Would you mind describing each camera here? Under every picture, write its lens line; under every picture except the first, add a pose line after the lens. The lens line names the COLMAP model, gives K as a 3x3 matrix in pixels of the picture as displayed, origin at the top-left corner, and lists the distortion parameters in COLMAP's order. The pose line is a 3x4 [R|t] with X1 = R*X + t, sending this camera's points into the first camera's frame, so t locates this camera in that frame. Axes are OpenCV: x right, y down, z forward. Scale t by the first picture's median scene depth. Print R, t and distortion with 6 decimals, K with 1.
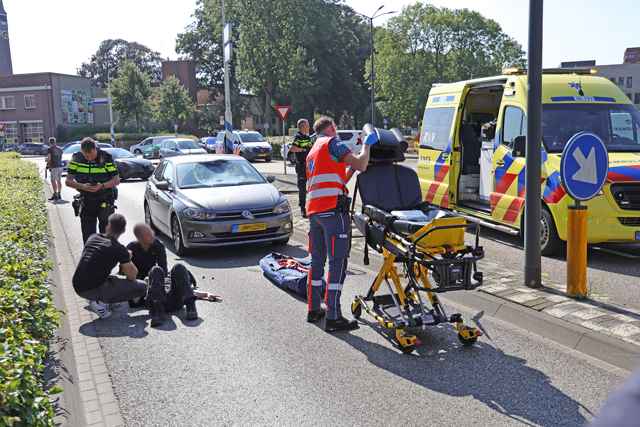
lens RADIAL K [[689.2, 0, 320.0], [0, 689.2, 213.5], [0, 0, 1]] dist [0.007333, 0.321215]
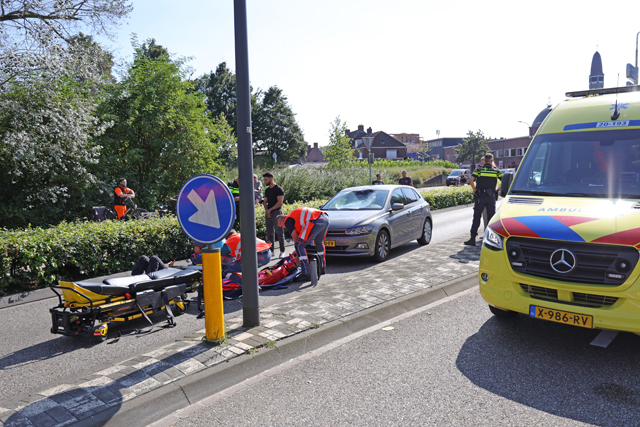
lens RADIAL K [[511.3, 0, 324.1], [0, 511.3, 215.2], [0, 0, 1]] dist [-0.012372, 0.001600]
pose [[0.600996, 0.077260, -0.795509, 0.074042], [-0.088452, 0.995632, 0.029871, -0.006827], [0.794342, 0.052412, 0.605205, 0.047817]]
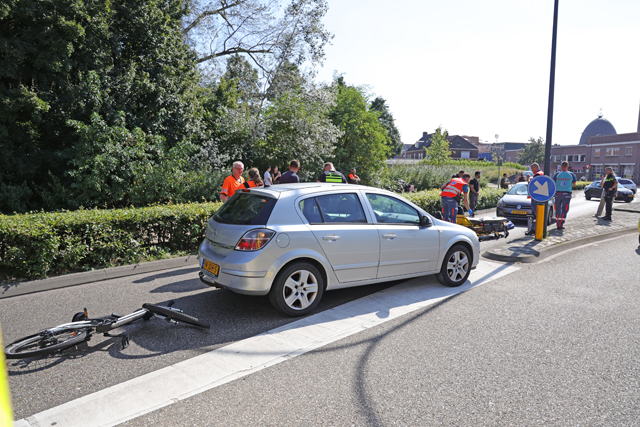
lens RADIAL K [[448.8, 0, 322.9], [0, 448.8, 214.2], [0, 0, 1]] dist [-0.096423, 0.081698]
pose [[0.485270, 0.131406, -0.864433, 0.098812], [-0.140099, 0.987554, 0.071475, 0.001488], [0.863067, 0.086422, 0.497641, -0.036107]]
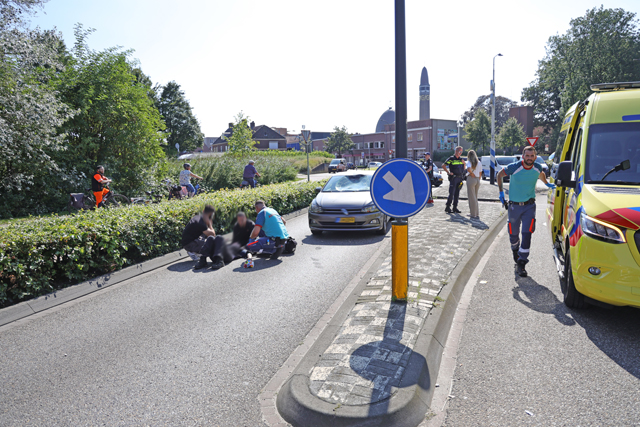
lens RADIAL K [[448.8, 0, 322.9], [0, 448.8, 214.2], [0, 0, 1]] dist [-0.096423, 0.081698]
pose [[0.794266, 0.084947, -0.601603, 0.051112], [-0.075588, 0.996301, 0.040884, -0.003321], [0.602850, 0.013001, 0.797748, 0.022363]]
